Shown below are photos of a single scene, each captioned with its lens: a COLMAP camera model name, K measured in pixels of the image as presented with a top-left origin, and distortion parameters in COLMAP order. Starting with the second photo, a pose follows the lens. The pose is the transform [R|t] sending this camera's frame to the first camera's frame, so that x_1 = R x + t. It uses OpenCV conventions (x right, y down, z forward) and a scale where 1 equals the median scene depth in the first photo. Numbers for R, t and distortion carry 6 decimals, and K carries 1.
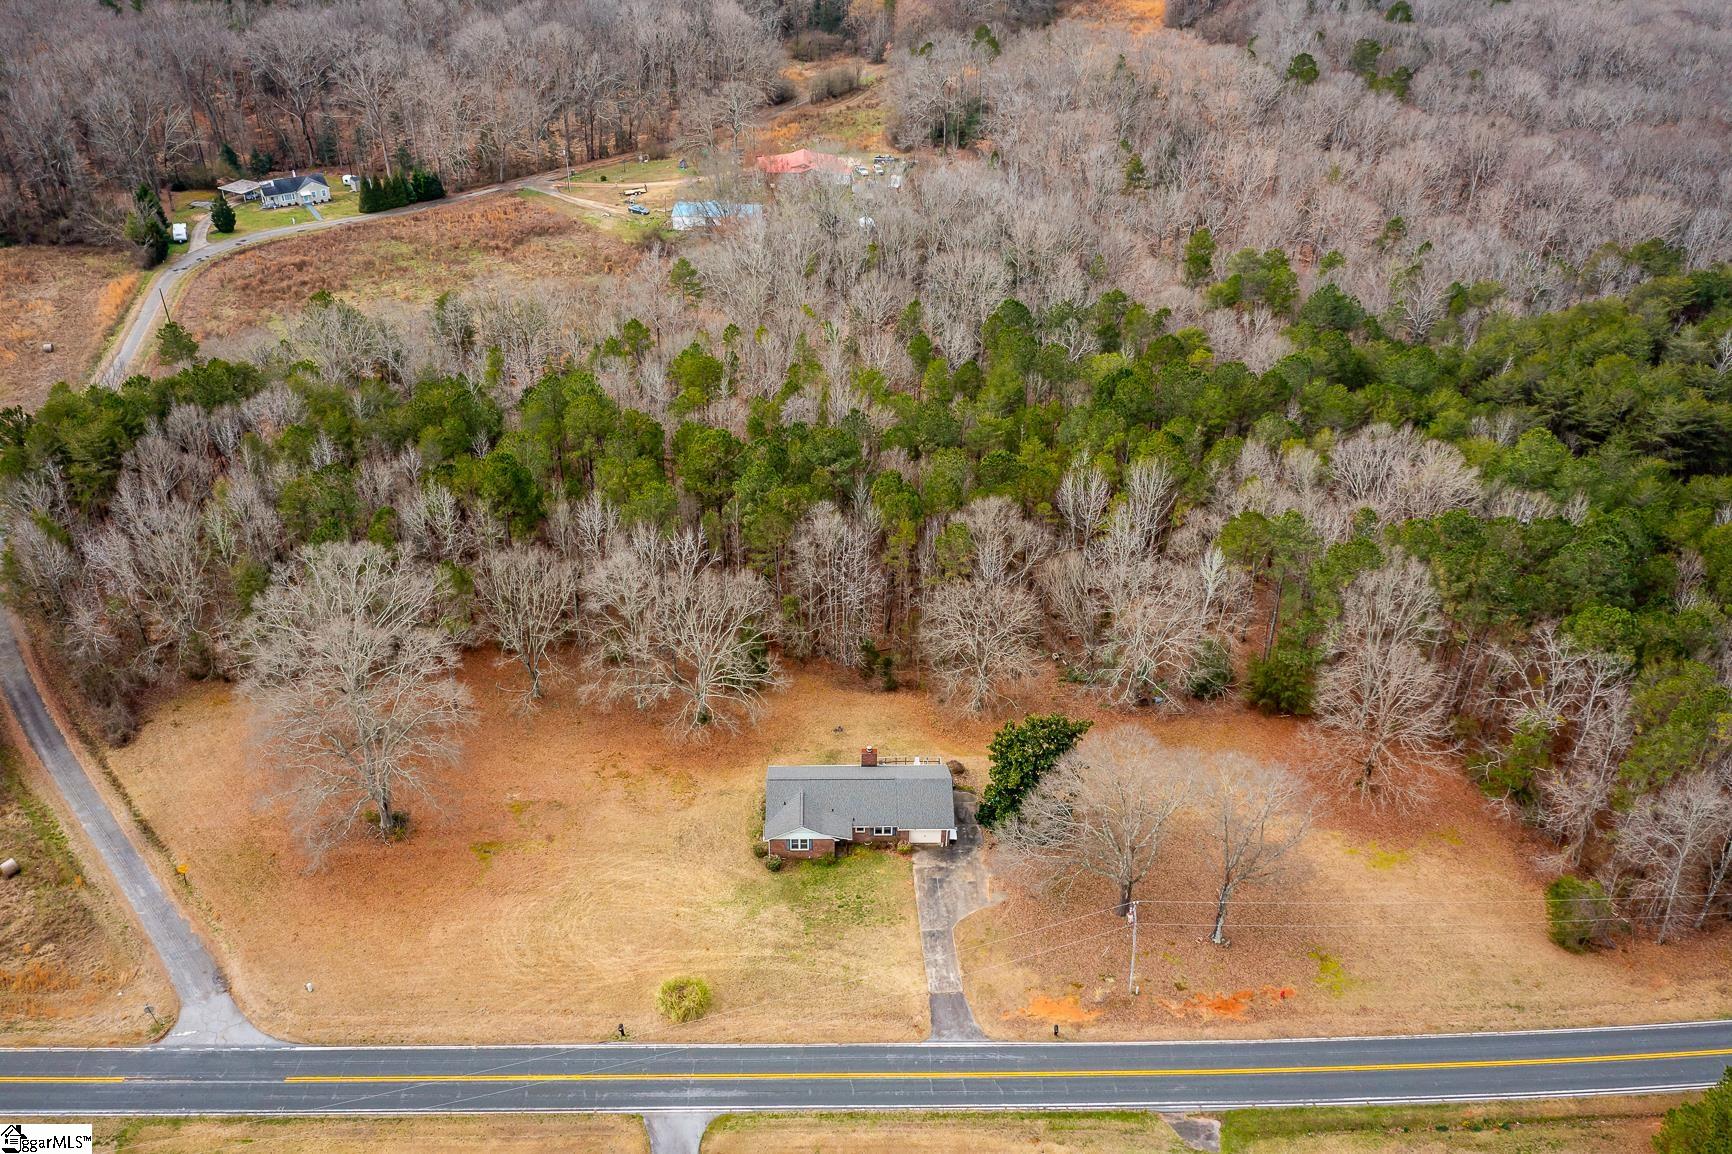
lens RADIAL K [[1470.7, 0, 866.0], [0, 1470.7, 577.0], [0, 0, 1]] dist [-0.016059, -0.002715]
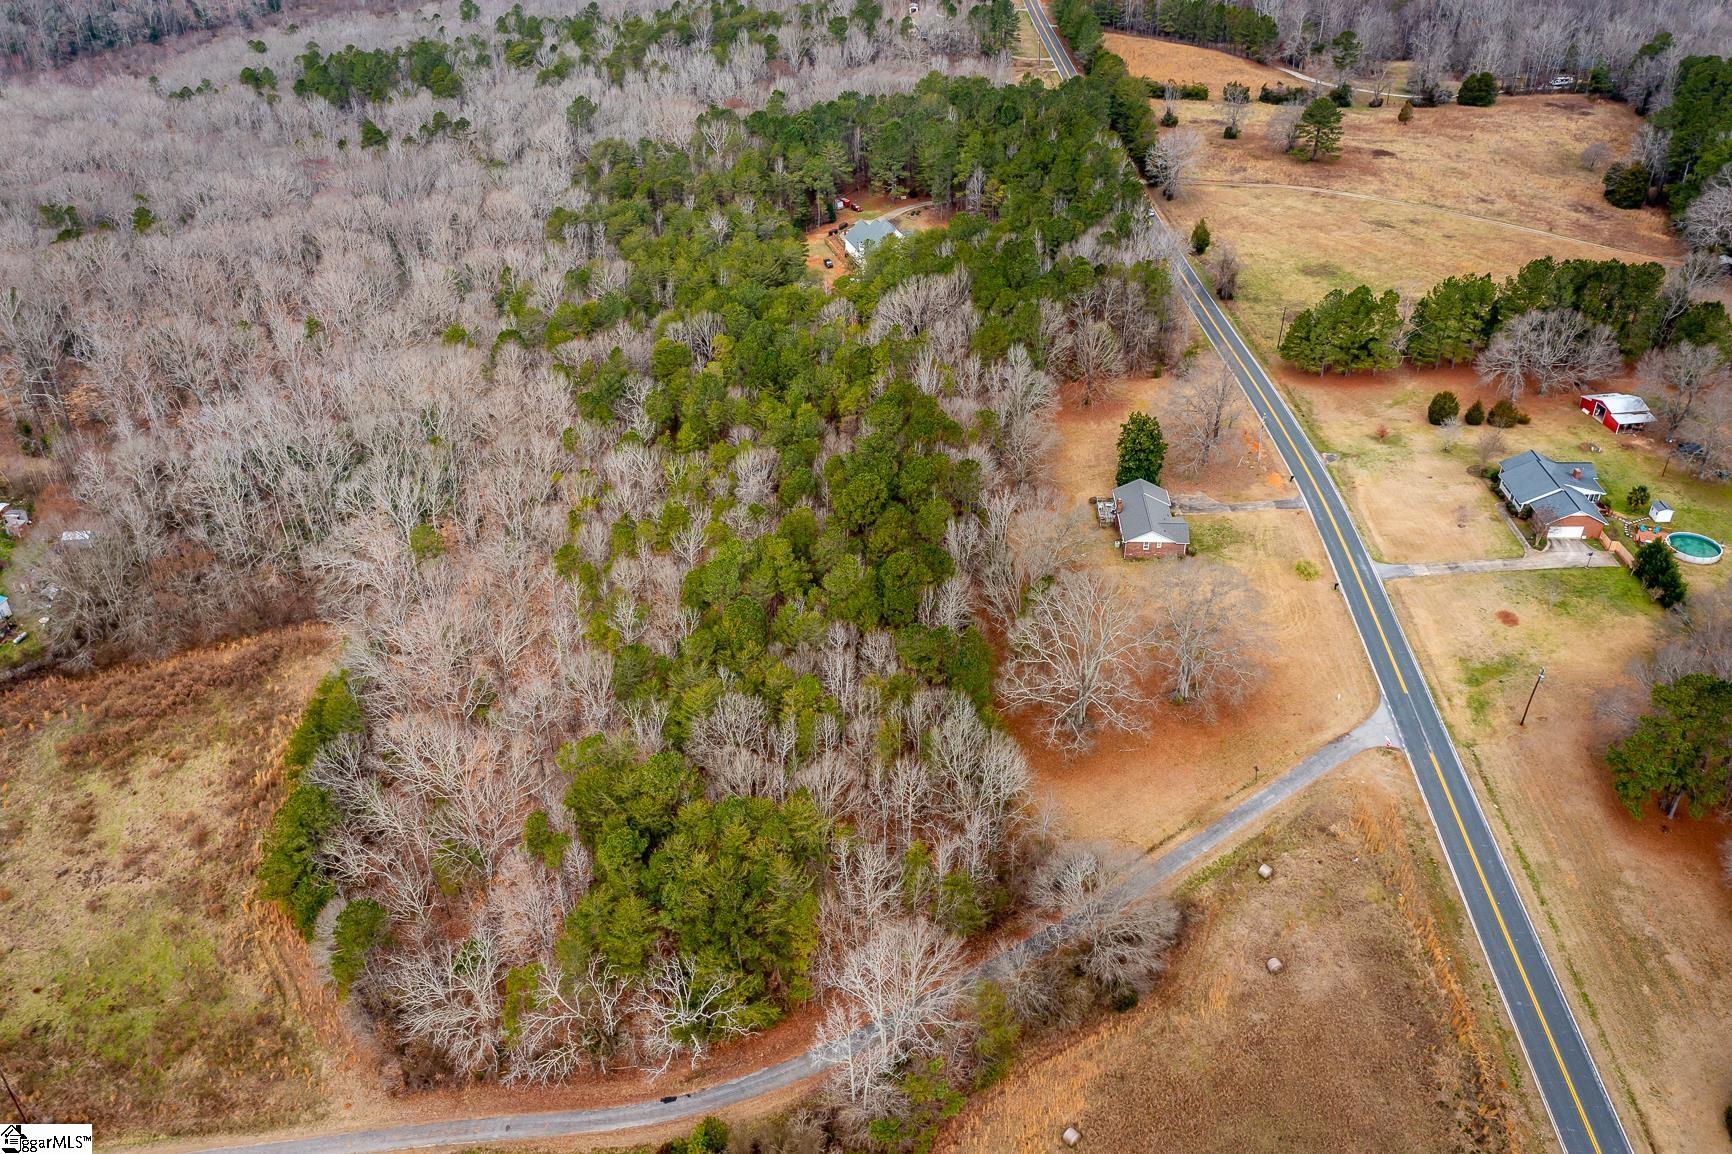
lens RADIAL K [[1374.3, 0, 862.1], [0, 1374.3, 537.3], [0, 0, 1]] dist [-0.015981, -0.001274]
pose [[0.084670, -0.524191, 0.847381, -1.622622], [0.556796, 0.730157, 0.396041, -0.756750], [-0.826322, 0.438286, 0.353690, 0.805039]]
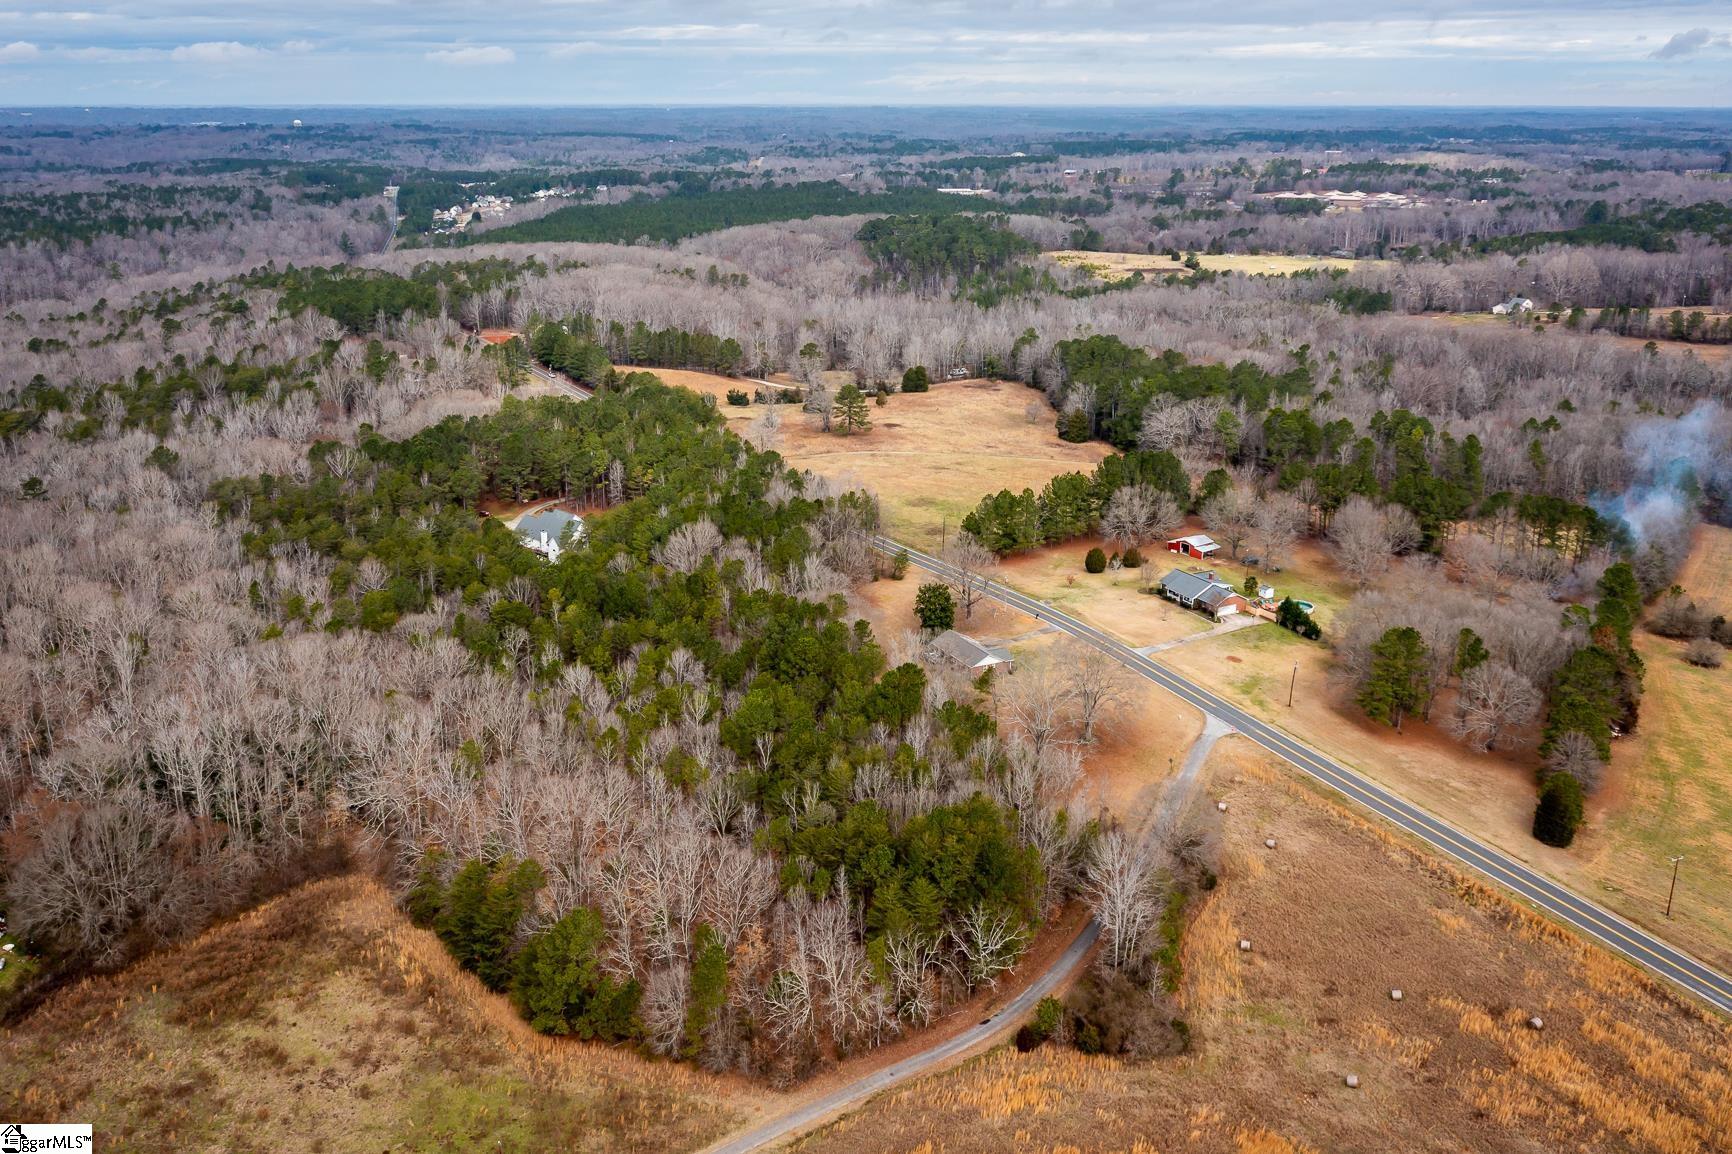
lens RADIAL K [[1470.7, 0, 866.0], [0, 1470.7, 577.0], [0, 0, 1]] dist [-0.016059, -0.002715]
pose [[-0.415758, -0.288829, 0.862394, -2.122360], [0.491073, 0.726830, 0.480172, -1.258548], [-0.765501, 0.623134, -0.160349, 1.605259]]
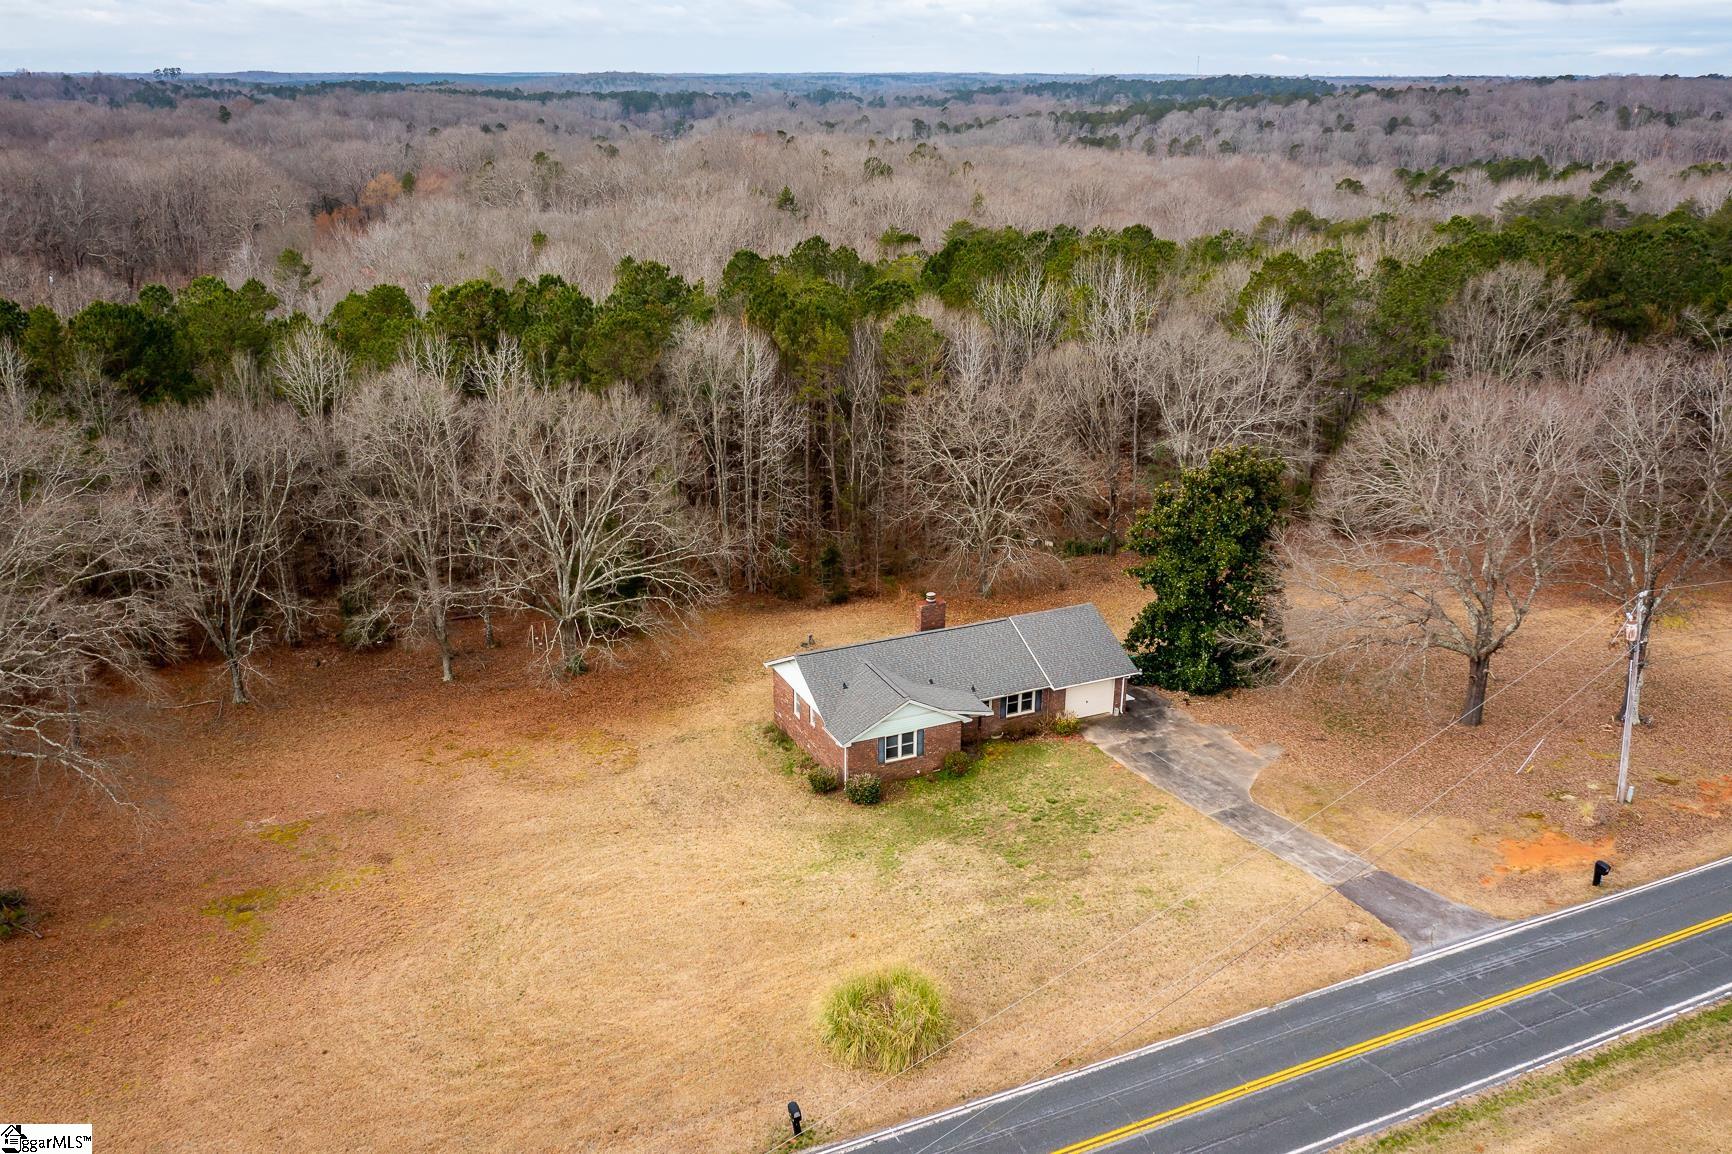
lens RADIAL K [[1388.4, 0, 867.8], [0, 1388.4, 532.7], [0, 0, 1]] dist [-0.009840, -0.000051]
pose [[0.918869, -0.132853, 0.371524, -0.250051], [0.220845, 0.953466, -0.205255, 0.228186], [-0.326967, 0.270651, 0.905450, 0.590893]]
